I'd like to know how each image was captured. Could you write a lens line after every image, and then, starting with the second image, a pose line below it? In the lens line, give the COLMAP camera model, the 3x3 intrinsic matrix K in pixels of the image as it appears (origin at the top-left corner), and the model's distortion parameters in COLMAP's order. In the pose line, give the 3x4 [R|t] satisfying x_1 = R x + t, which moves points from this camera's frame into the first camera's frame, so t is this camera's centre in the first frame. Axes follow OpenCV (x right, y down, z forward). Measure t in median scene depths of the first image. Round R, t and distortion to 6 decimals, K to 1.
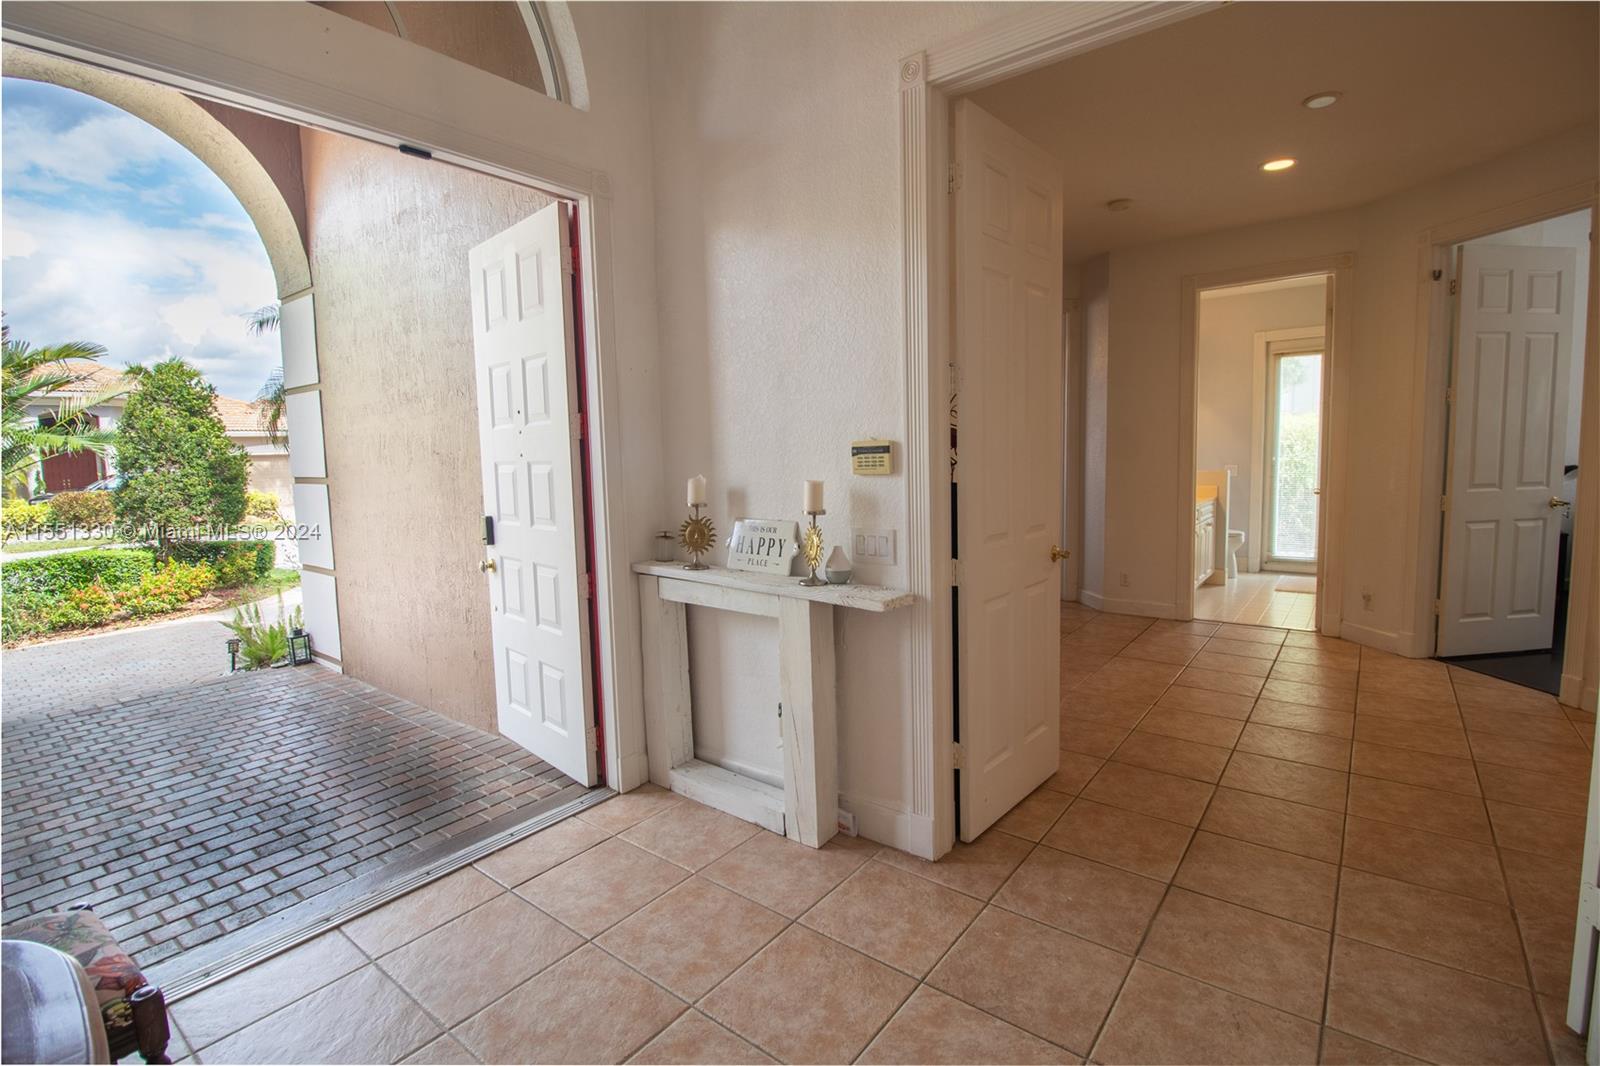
lens RADIAL K [[739.9, 0, 789.1], [0, 739.9, 517.7], [0, 0, 1]] dist [-0.001376, -0.011899]
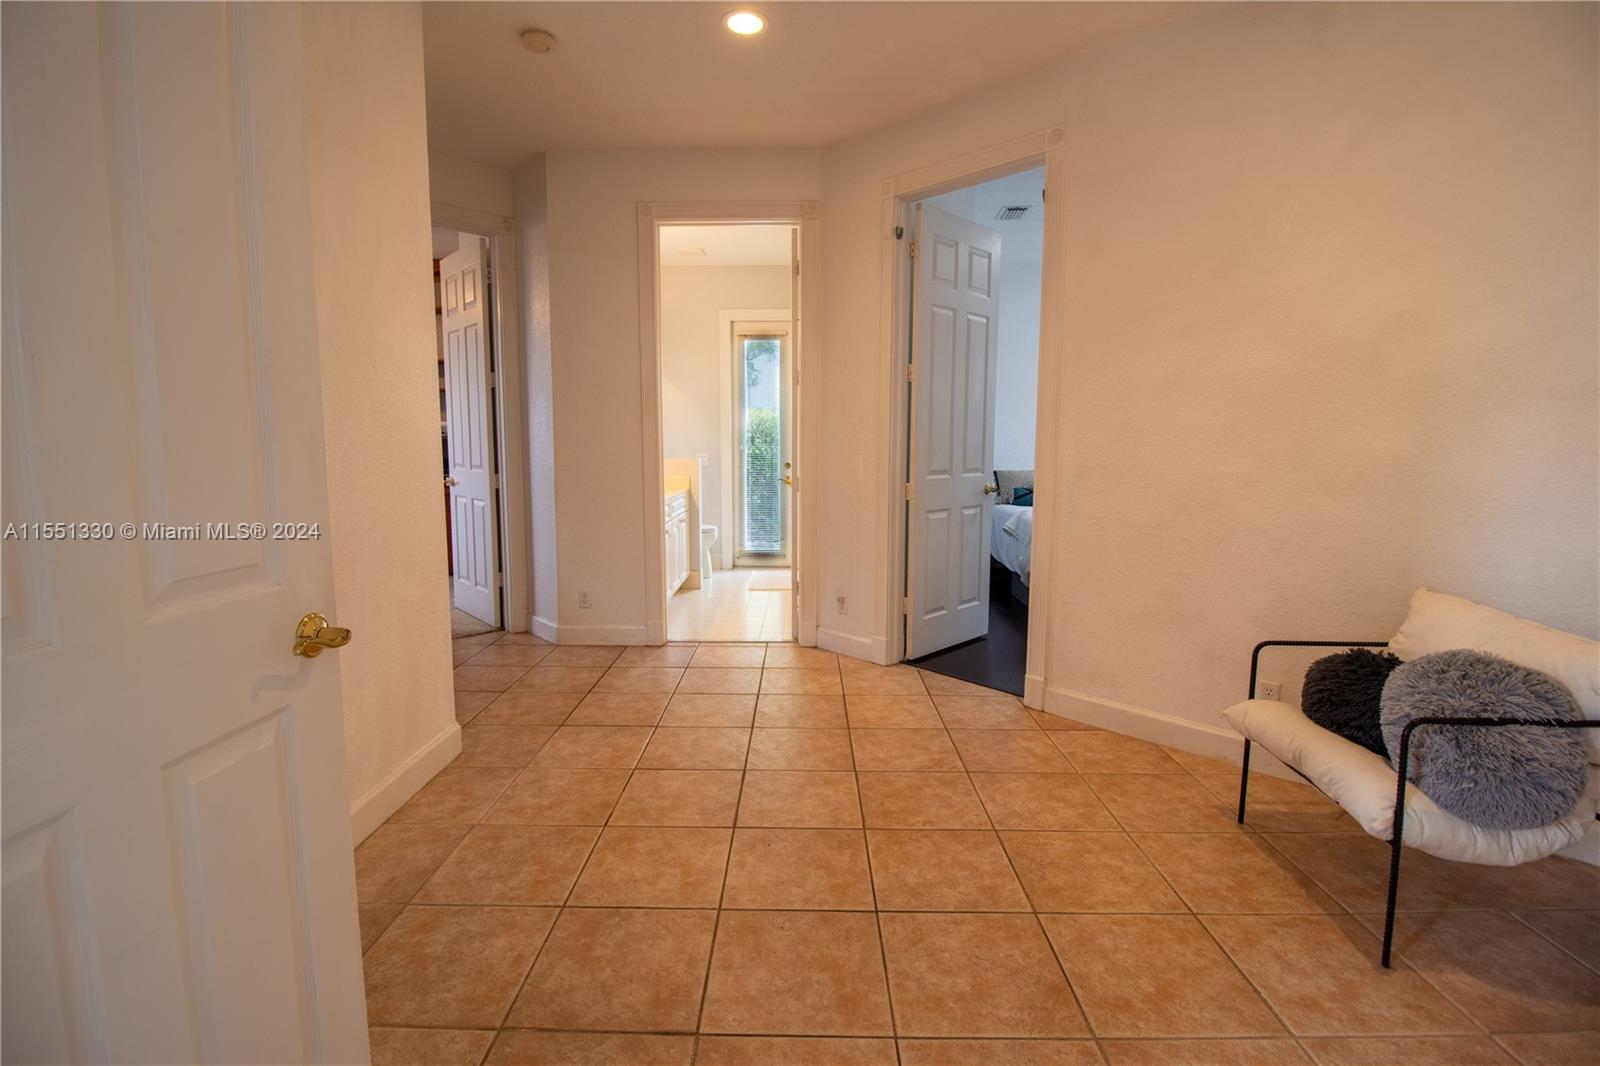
lens RADIAL K [[739.9, 0, 789.1], [0, 739.9, 517.7], [0, 0, 1]] dist [-0.001376, -0.011899]
pose [[0.794144, -0.036736, 0.606618, 0.243371], [0.032703, 0.999308, 0.017705, -0.009381], [-0.606849, 0.005778, 0.794796, 0.401326]]
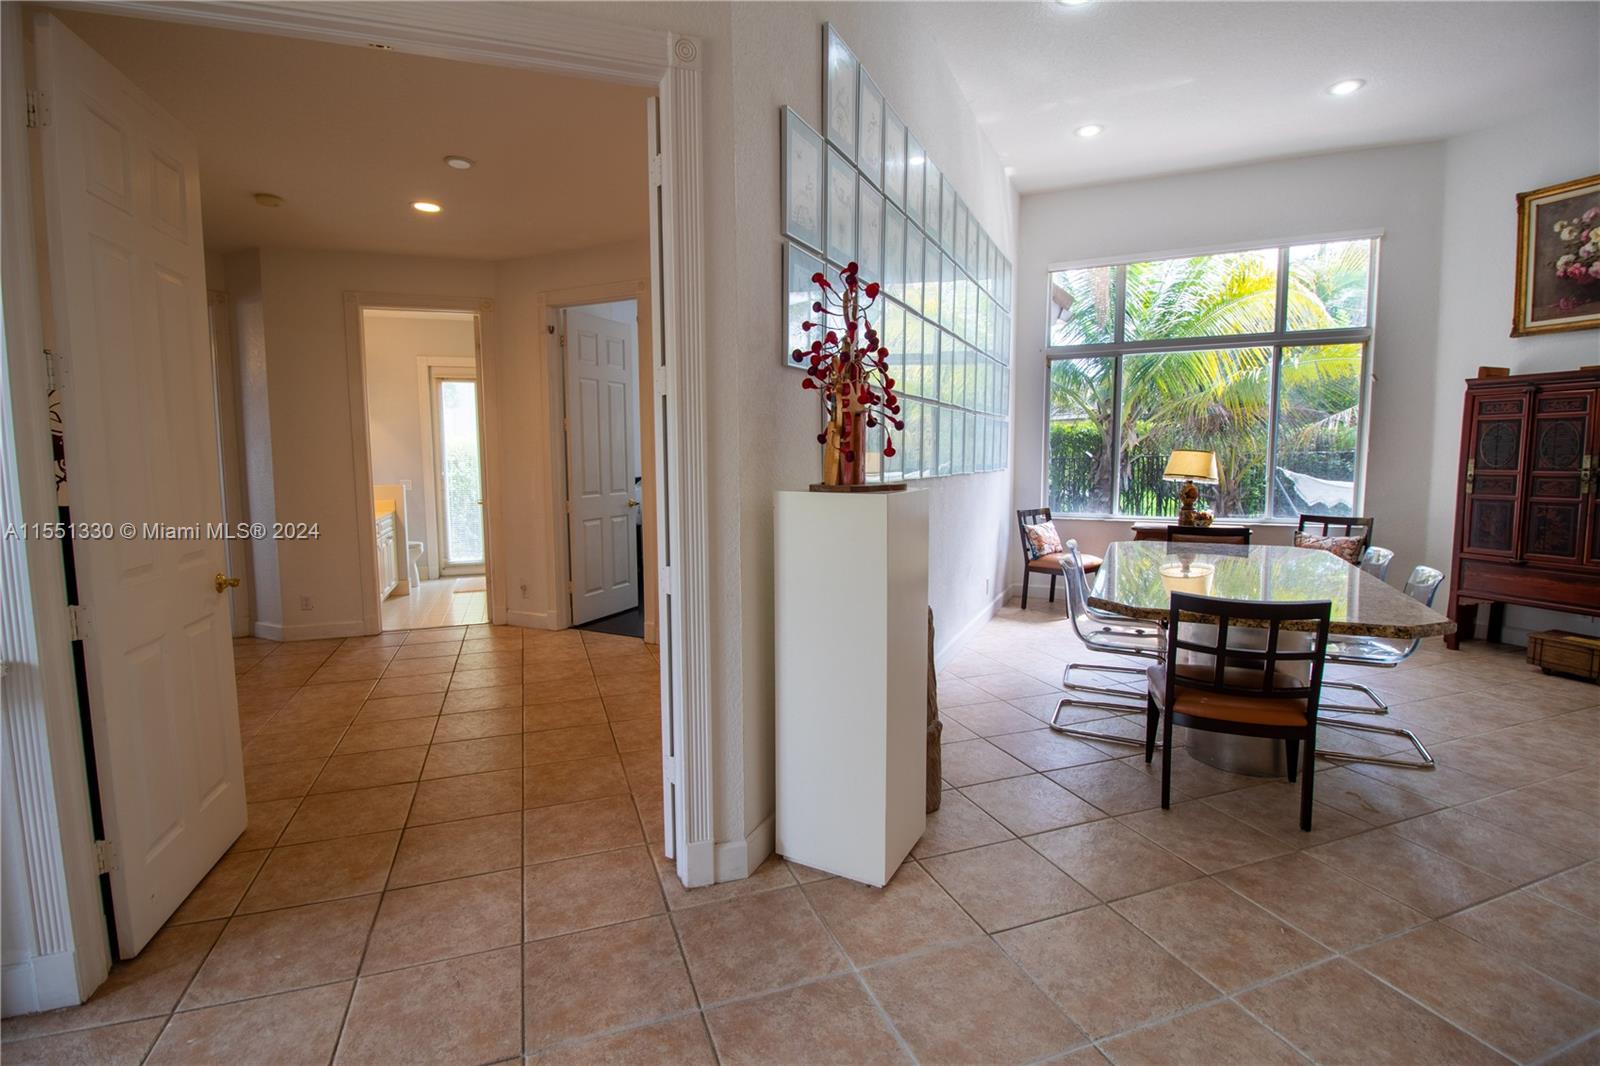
lens RADIAL K [[739.4, 0, 782.9], [0, 739.4, 521.1], [0, 0, 1]] dist [-0.001019, -0.011714]
pose [[0.531450, -0.056824, 0.845181, -0.012008], [0.070053, 0.997278, 0.023001, 0.001421], [-0.844188, 0.046983, 0.533985, -0.018433]]
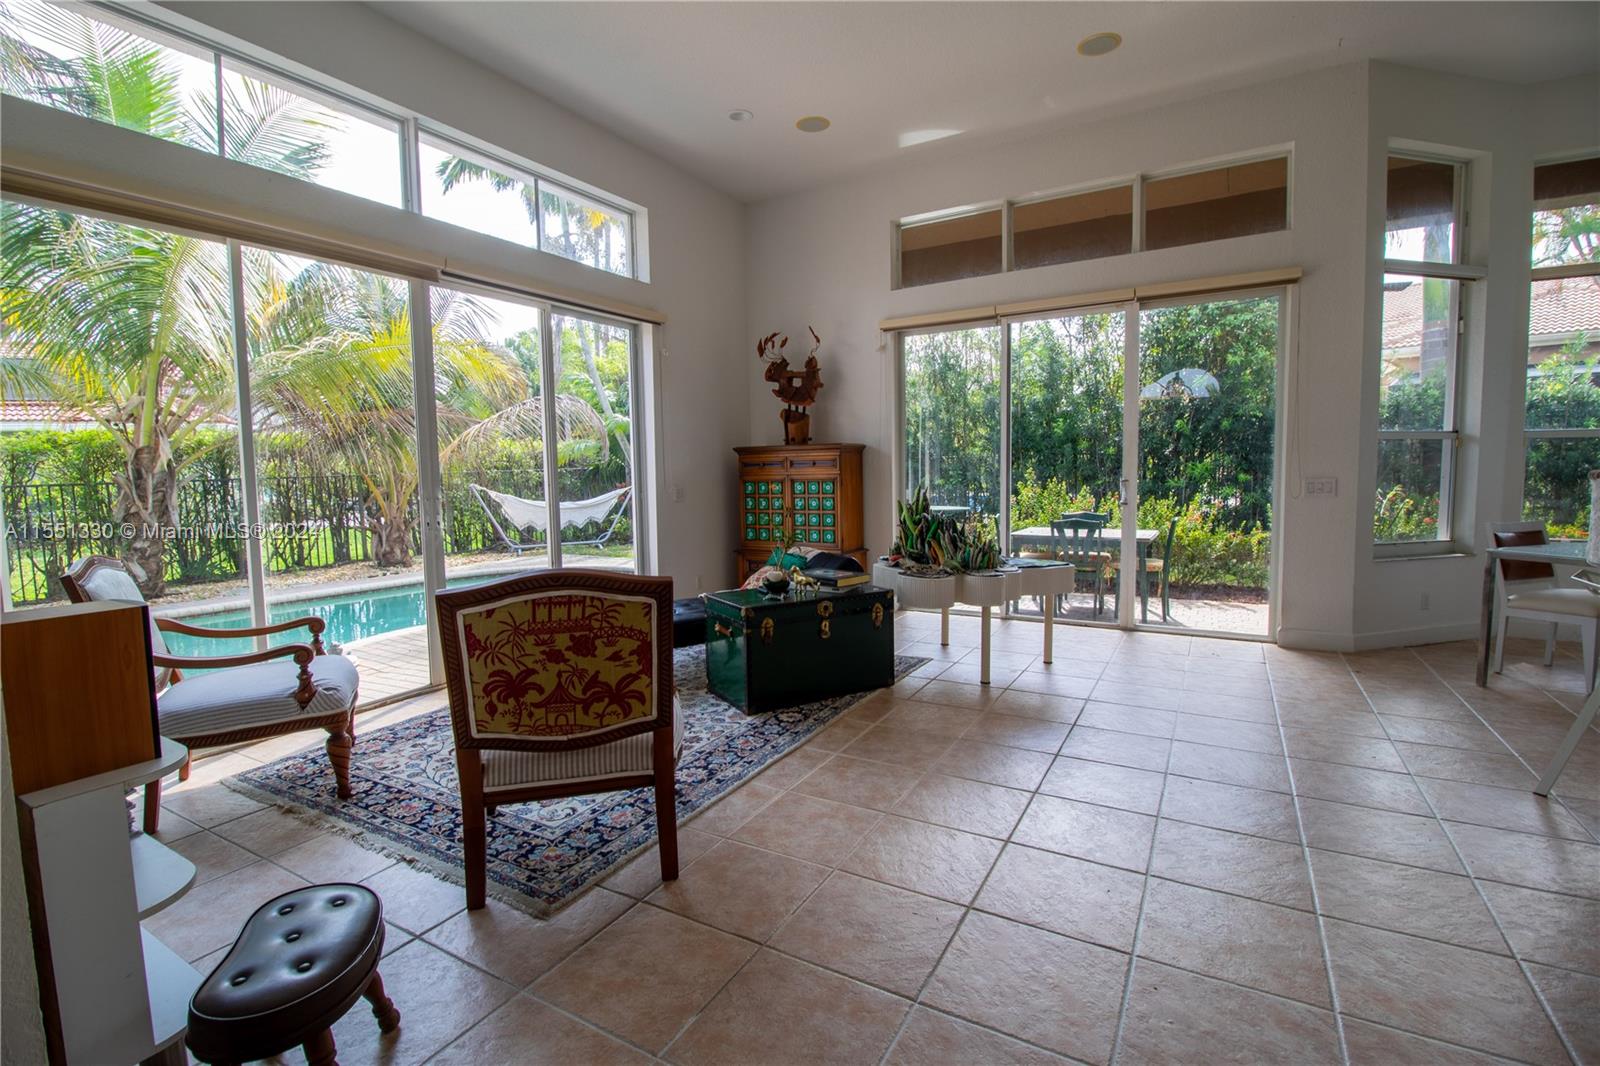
lens RADIAL K [[739.4, 0, 782.9], [0, 739.4, 521.1], [0, 0, 1]] dist [-0.001019, -0.011714]
pose [[-0.134021, -0.043025, 0.990044, 1.207698], [0.112116, 0.991984, 0.058286, 0.094985], [-0.984616, 0.118812, -0.128123, -1.030842]]
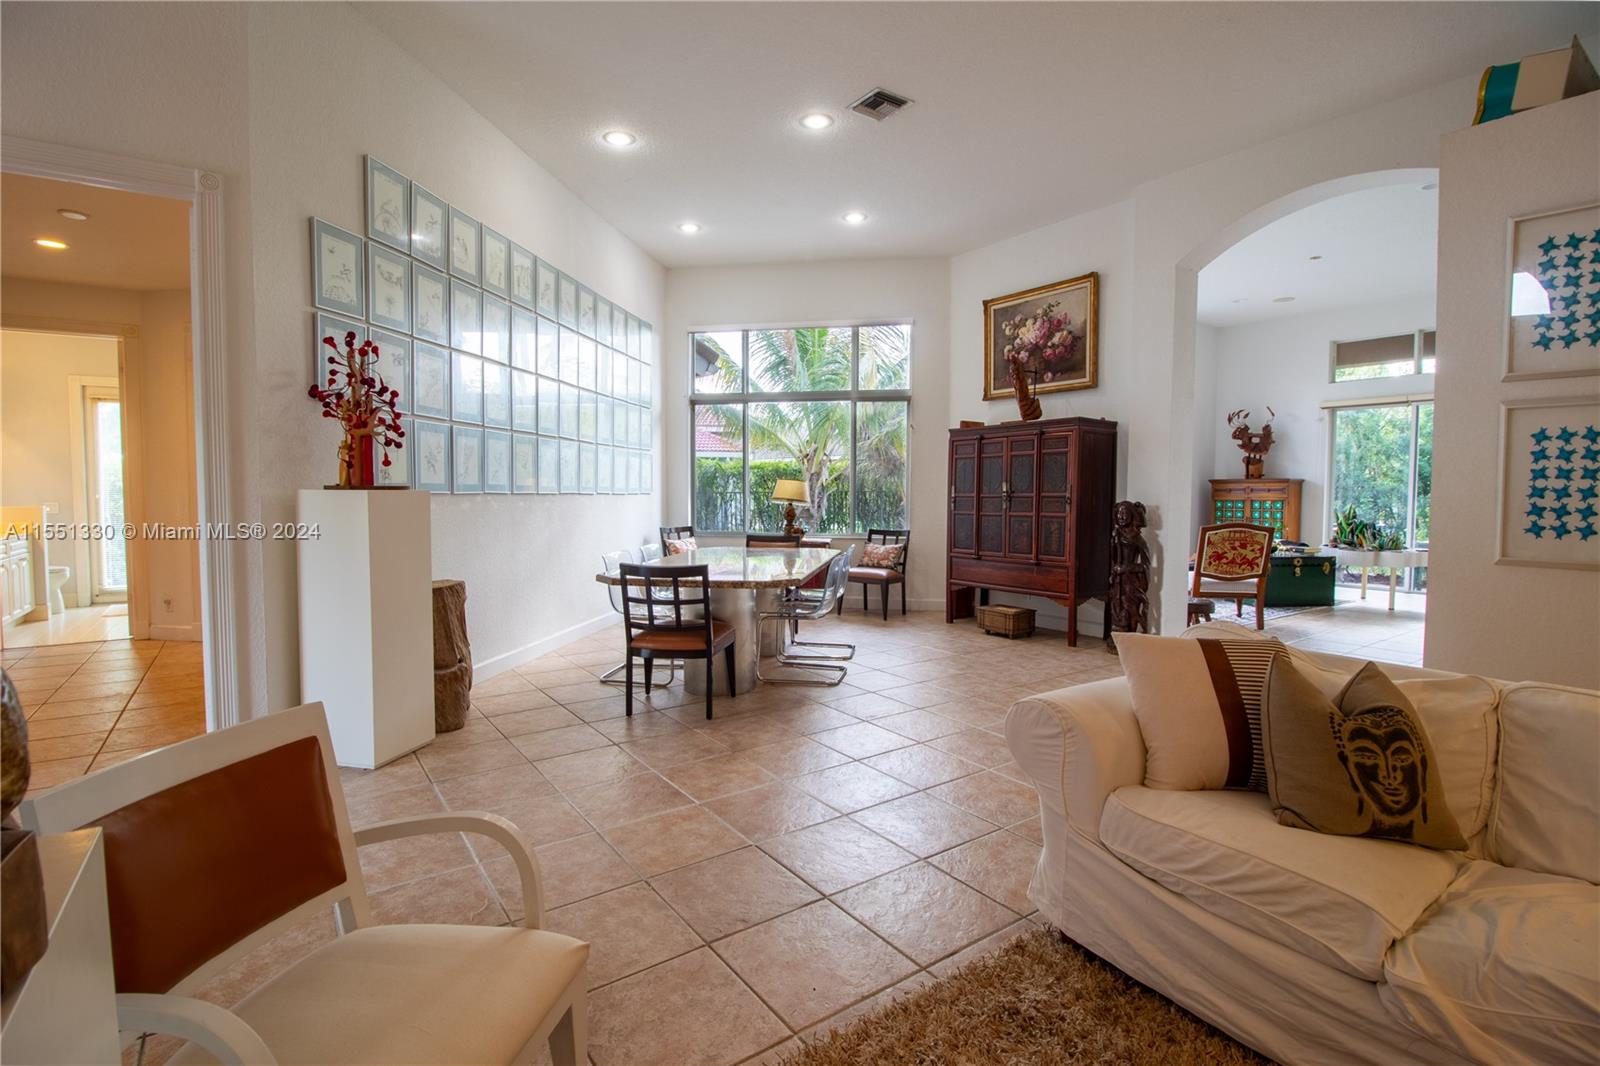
lens RADIAL K [[748.7, 0, 786.0], [0, 748.7, 525.3], [0, 0, 1]] dist [0.001009, -0.013017]
pose [[0.283060, -0.018106, 0.958931, -0.159559], [0.075857, 0.997112, -0.003565, 0.075663], [-0.956098, 0.073751, 0.283616, -0.457443]]
